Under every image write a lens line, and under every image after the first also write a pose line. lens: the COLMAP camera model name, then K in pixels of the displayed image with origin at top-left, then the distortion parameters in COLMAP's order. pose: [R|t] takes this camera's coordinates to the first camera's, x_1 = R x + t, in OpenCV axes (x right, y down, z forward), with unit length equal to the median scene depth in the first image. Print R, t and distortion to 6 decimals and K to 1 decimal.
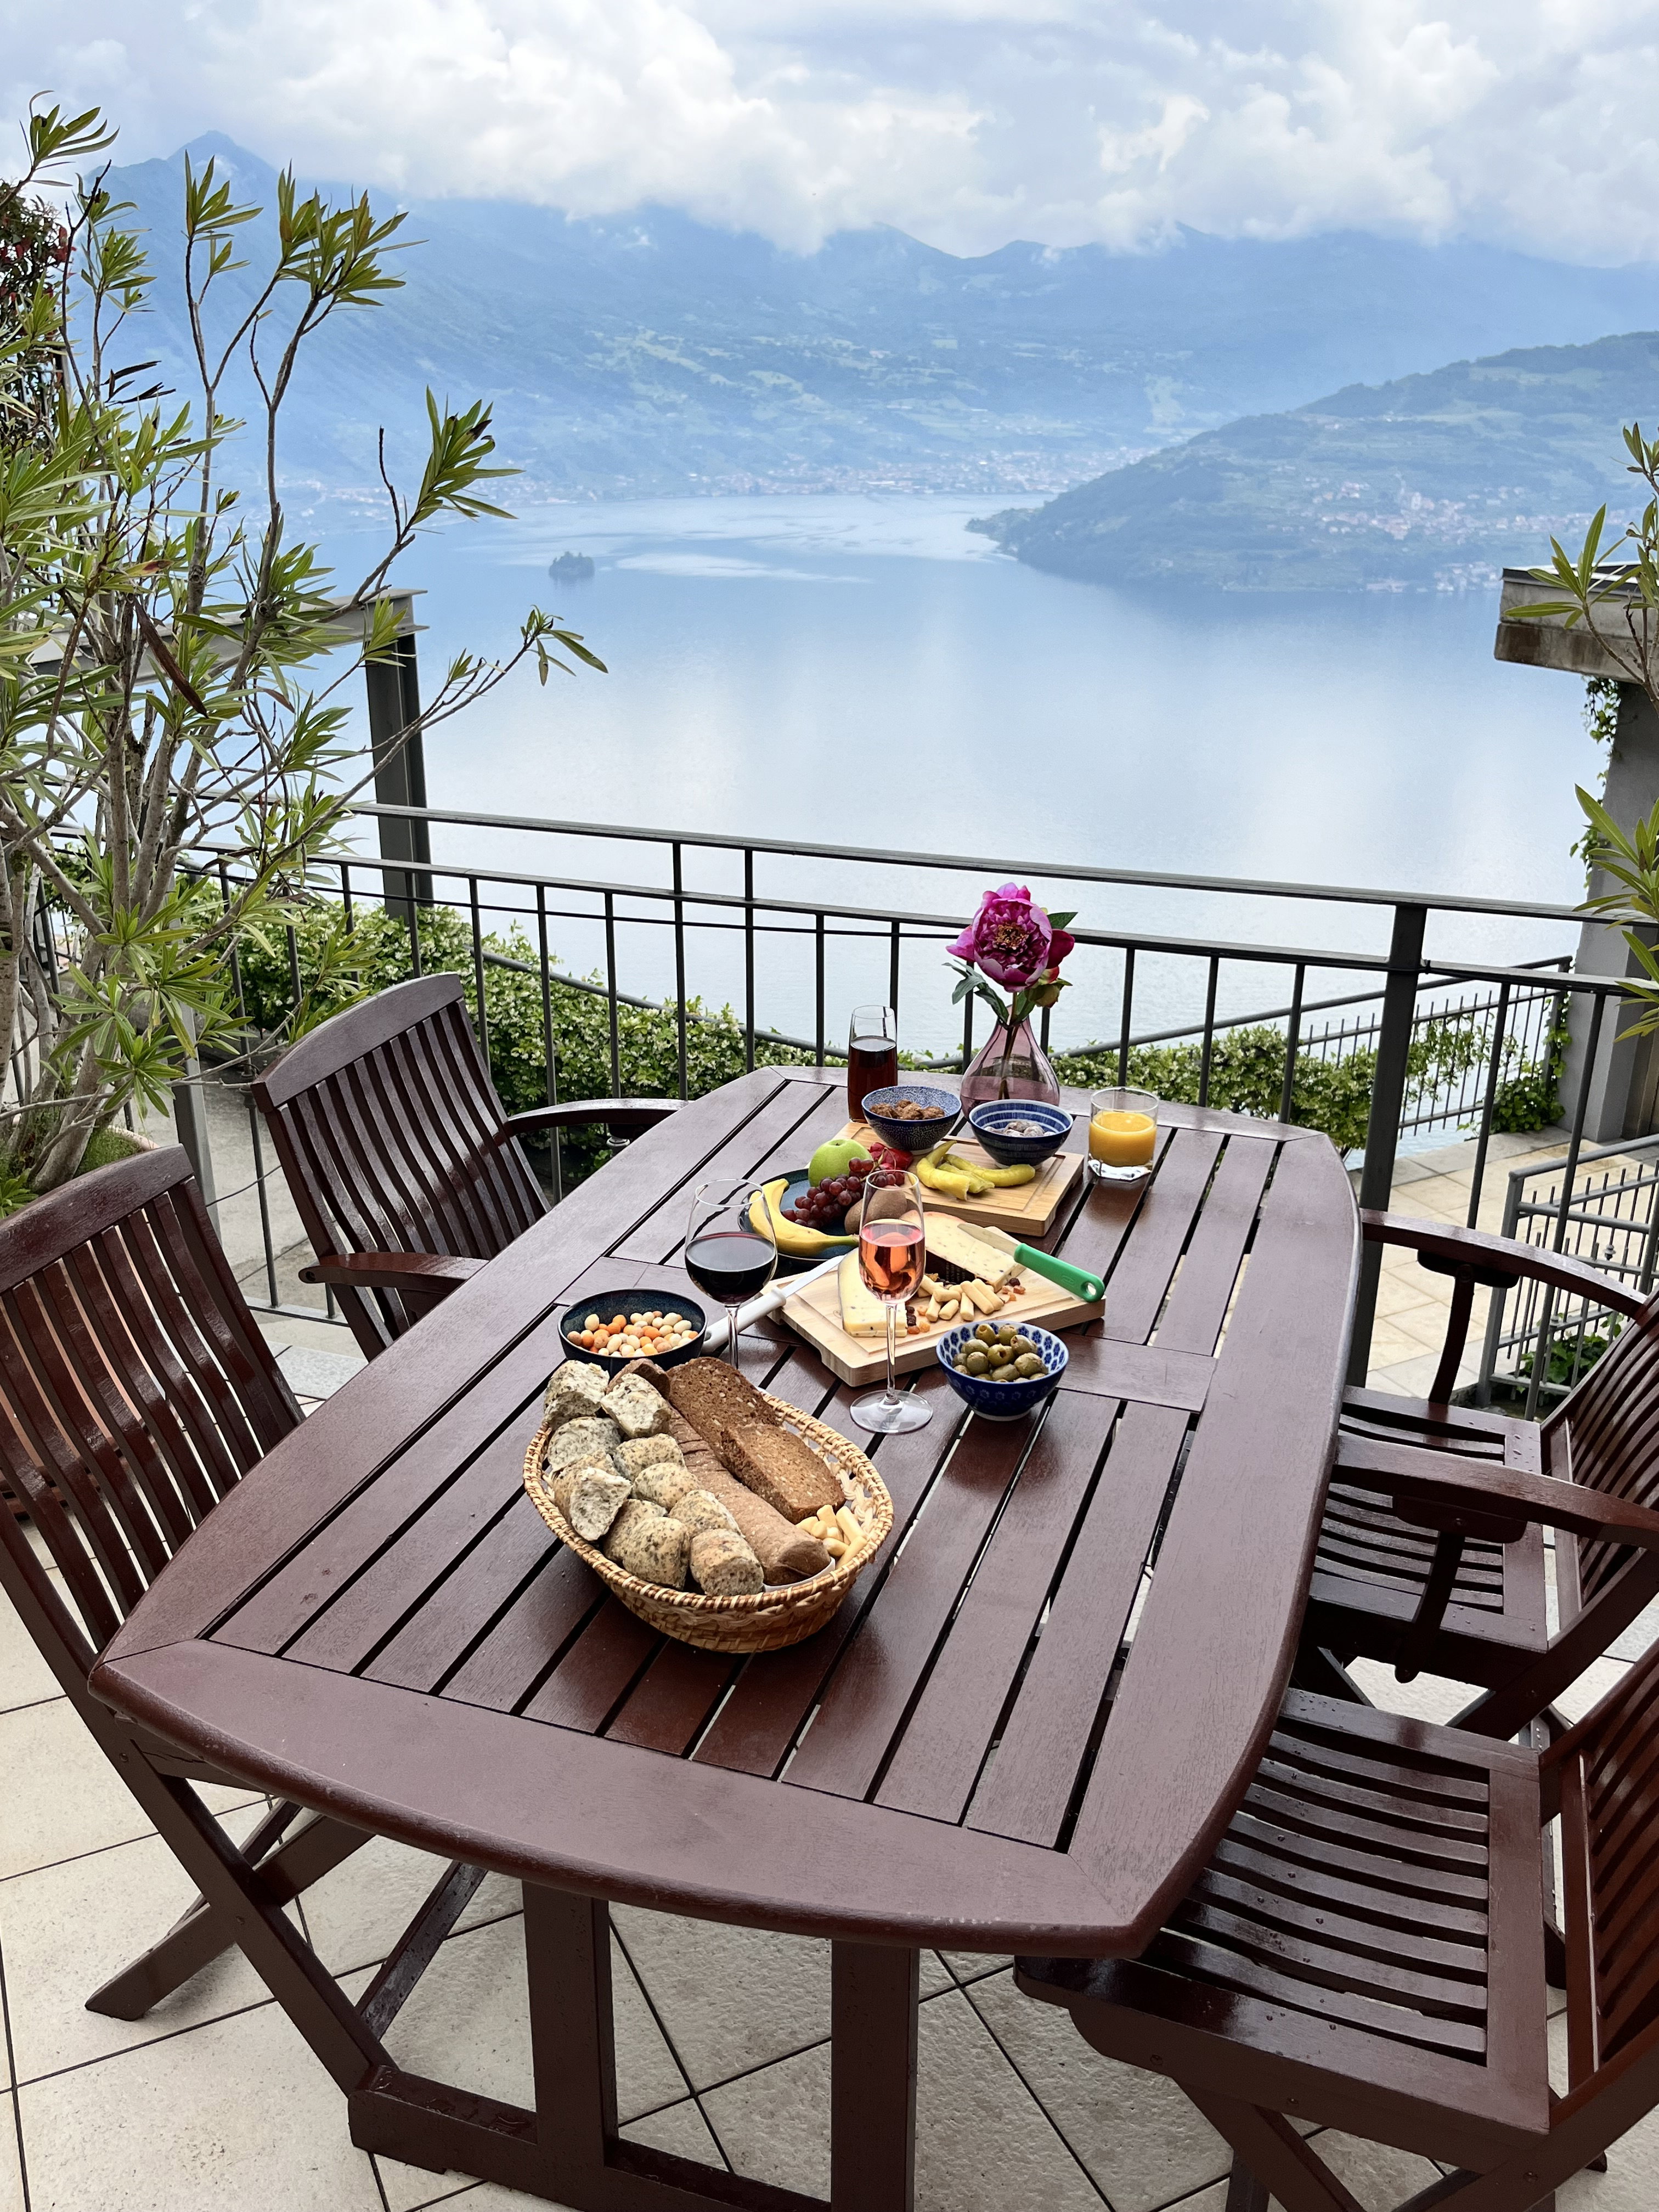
lens RADIAL K [[1846.0, 0, 836.8], [0, 1846.0, 1119.7], [0, 0, 1]] dist [0.011677, 0.003080]
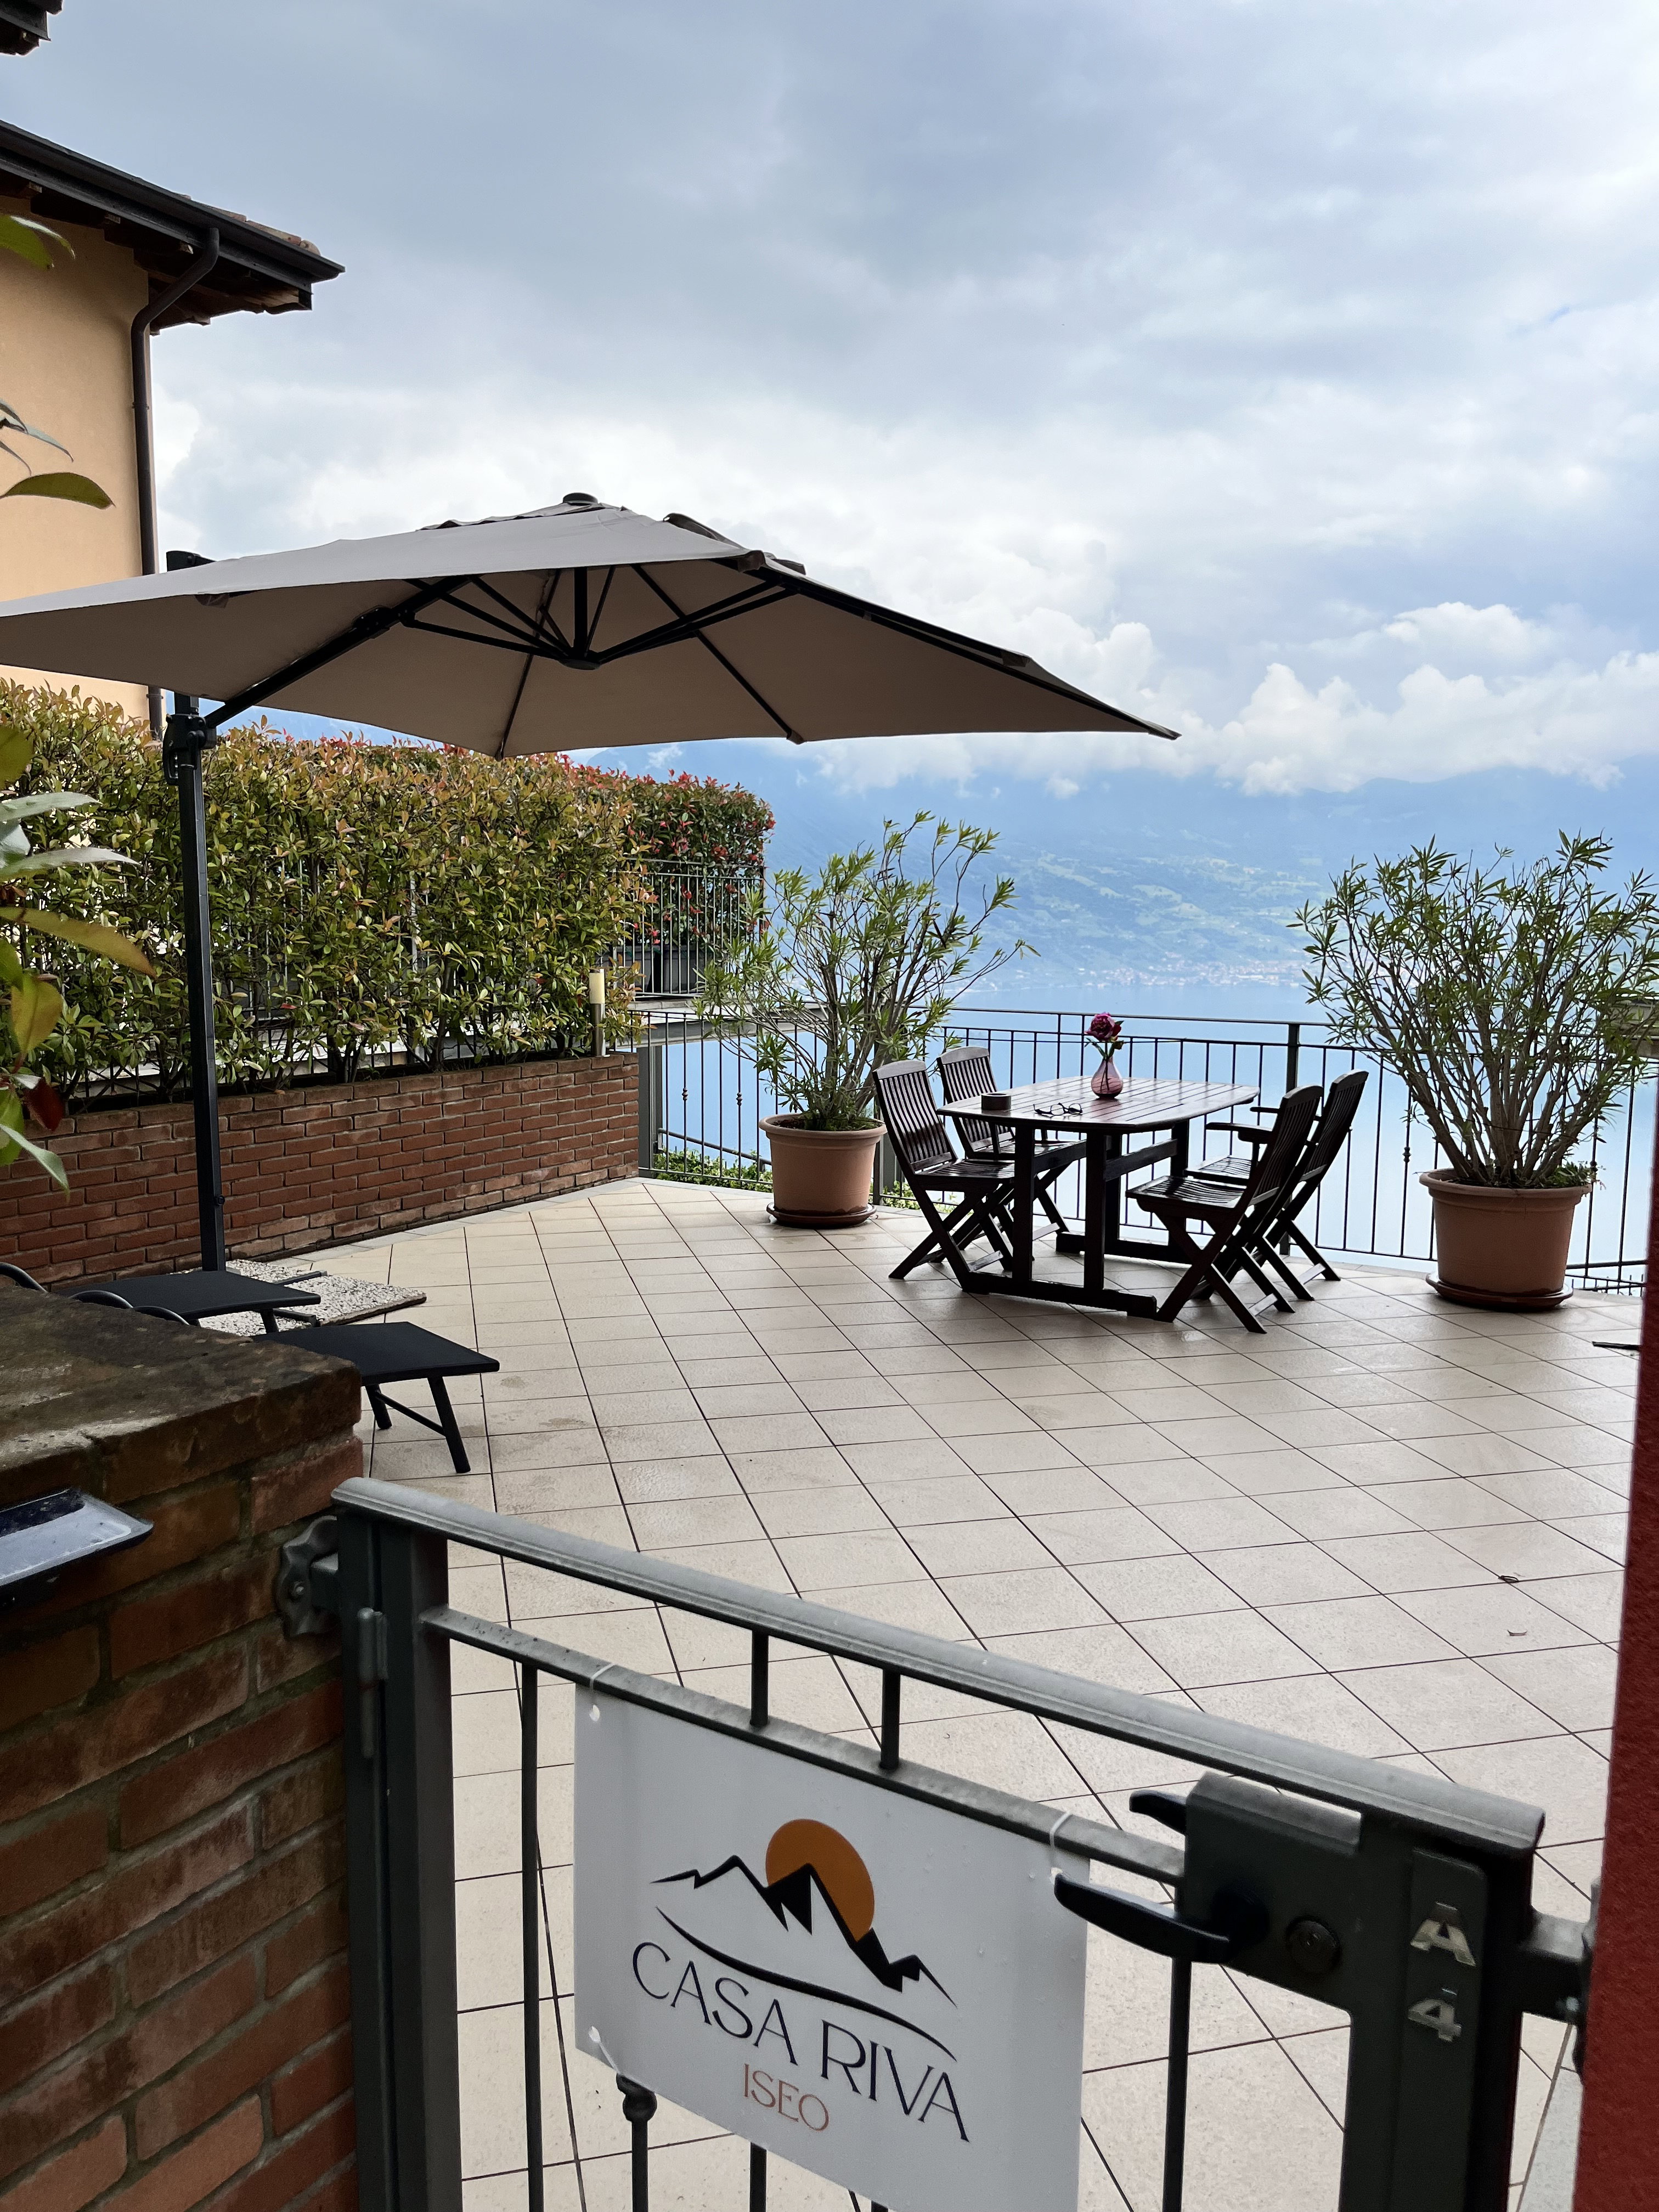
lens RADIAL K [[1677.0, 0, 817.9], [0, 1677.0, 1104.9], [0, 0, 1]] dist [0.026115, -0.004596]
pose [[0.973917, 0.024362, -0.225594, 0.228296], [-0.080460, 0.966693, -0.242961, 1.058389], [0.212161, 0.254775, 0.943439, -2.508096]]
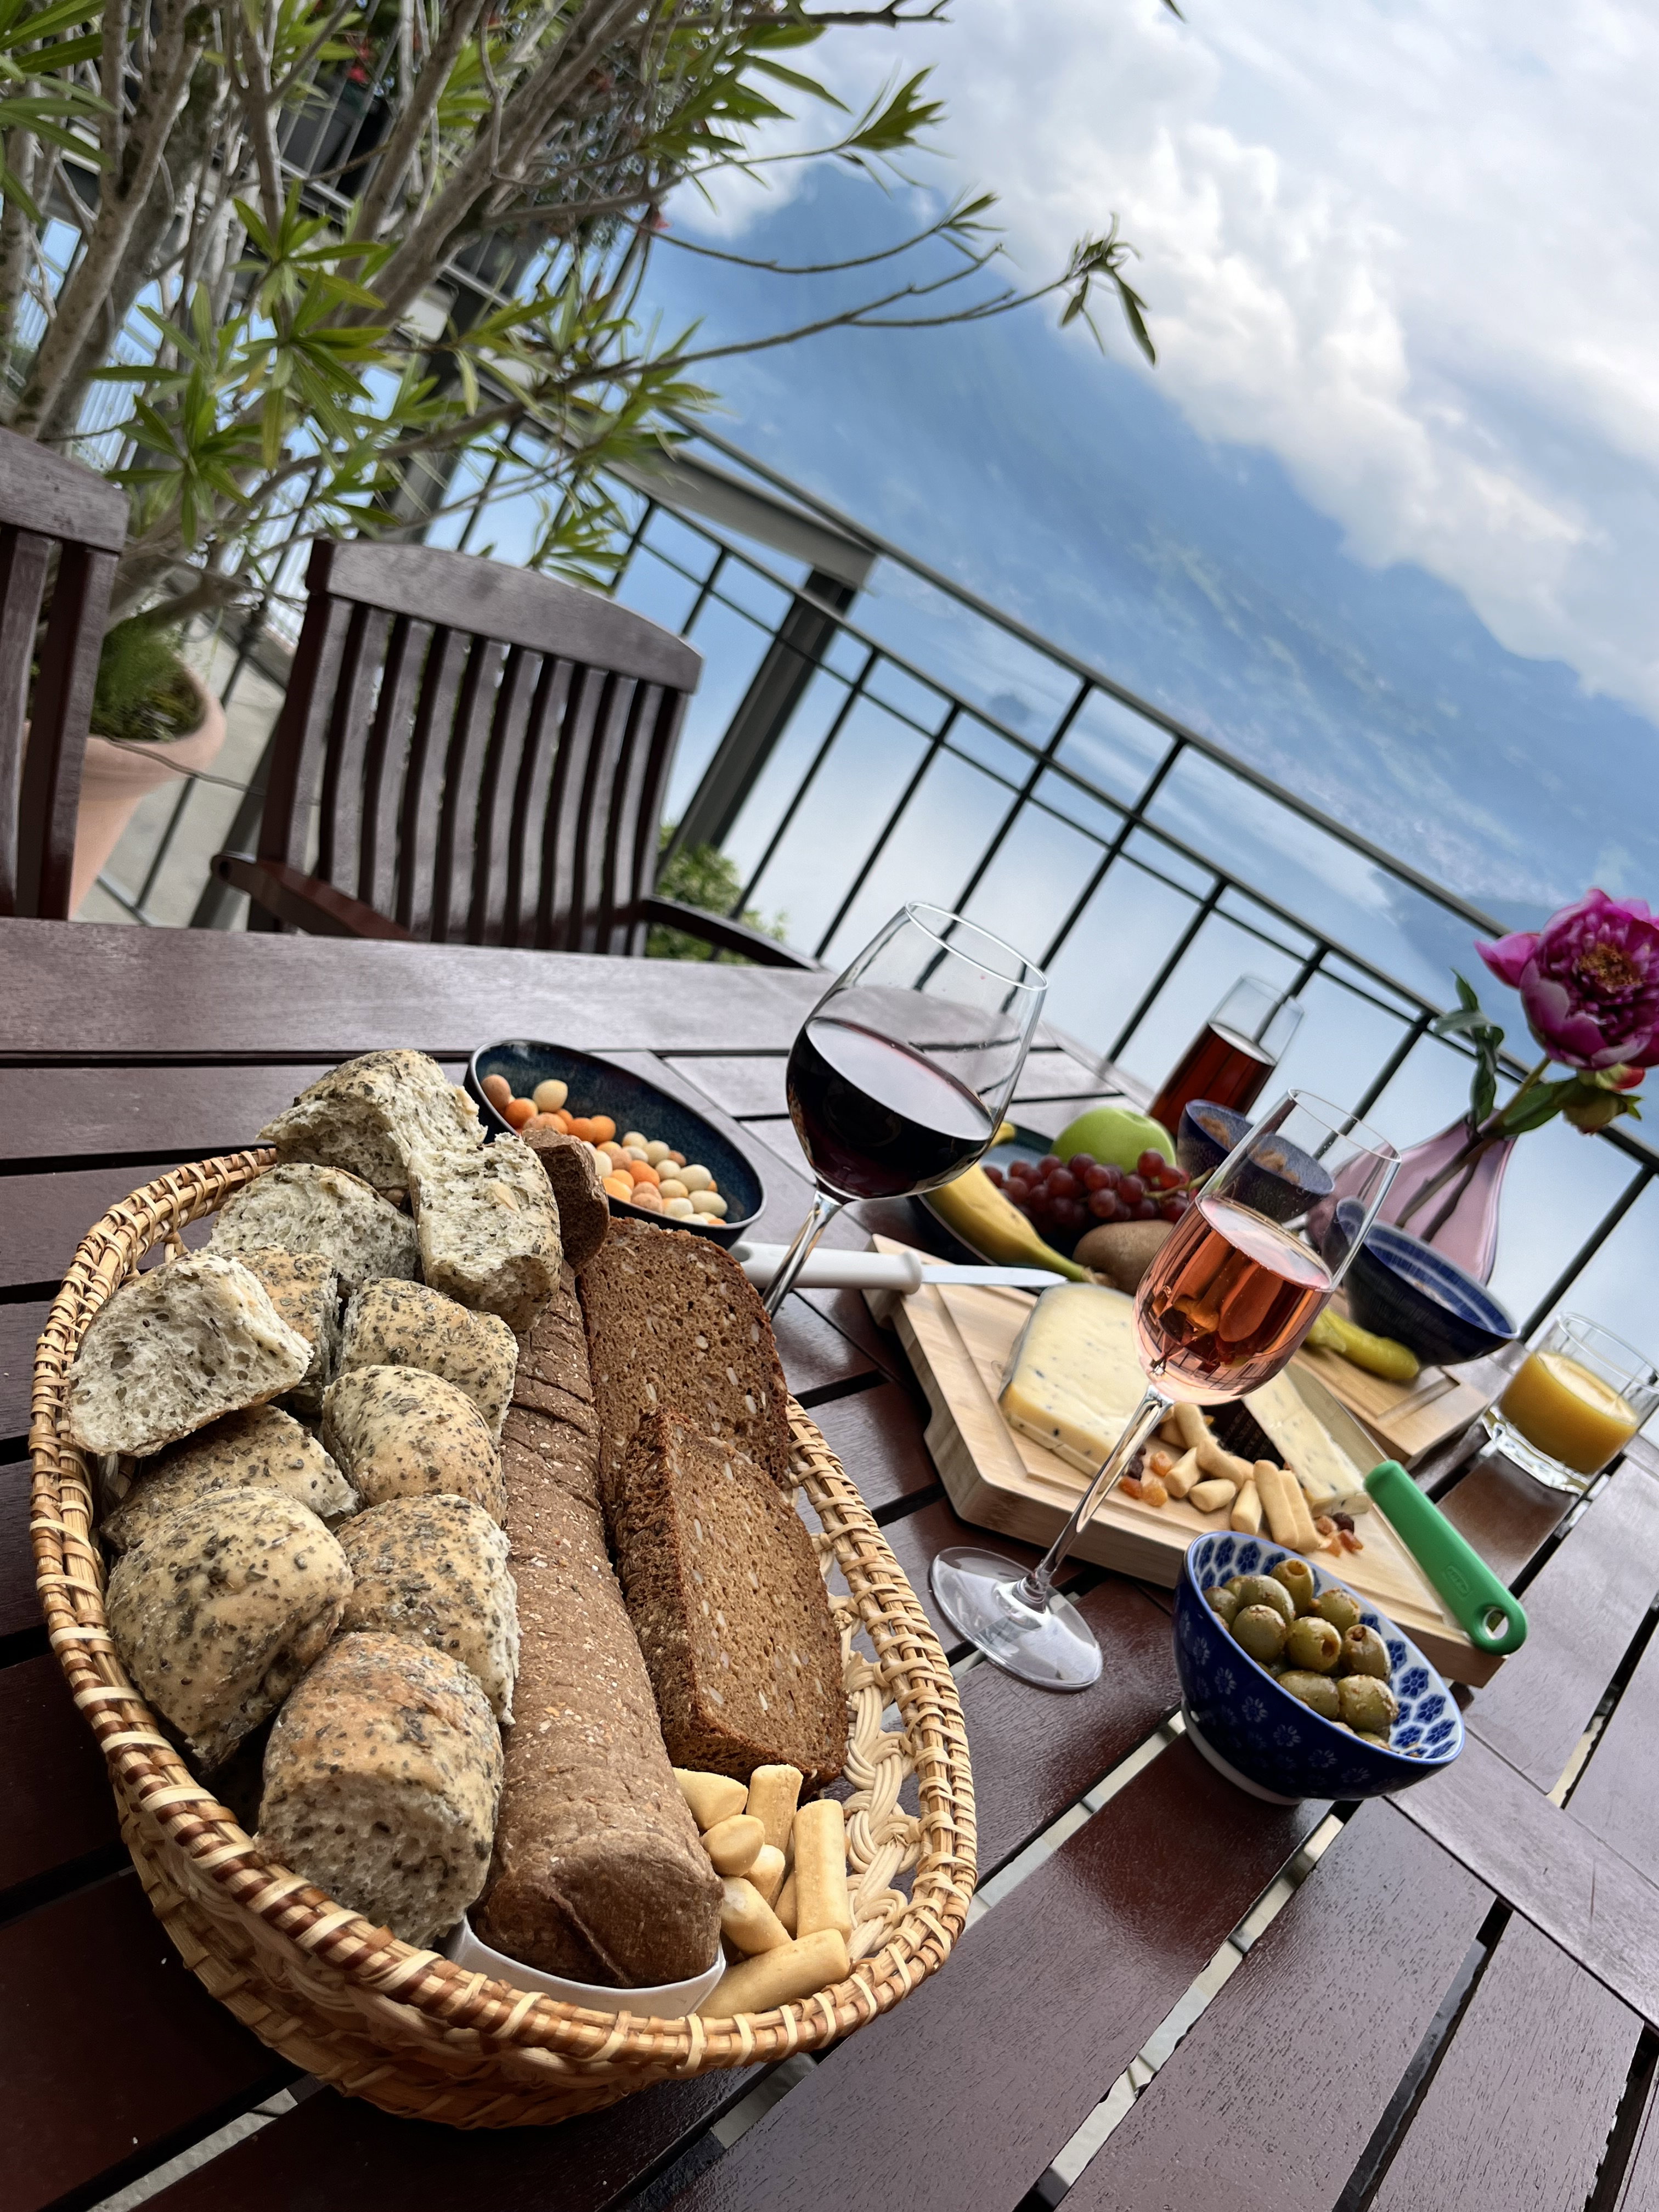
lens RADIAL K [[1846.0, 0, 834.9], [0, 1846.0, 1119.1], [0, 0, 1]] dist [0.011677, 0.003080]
pose [[0.844456, 0.525569, -0.103299, -0.020260], [-0.532678, 0.844246, -0.059184, 0.103262], [0.056105, 0.105004, 0.992888, 0.537738]]
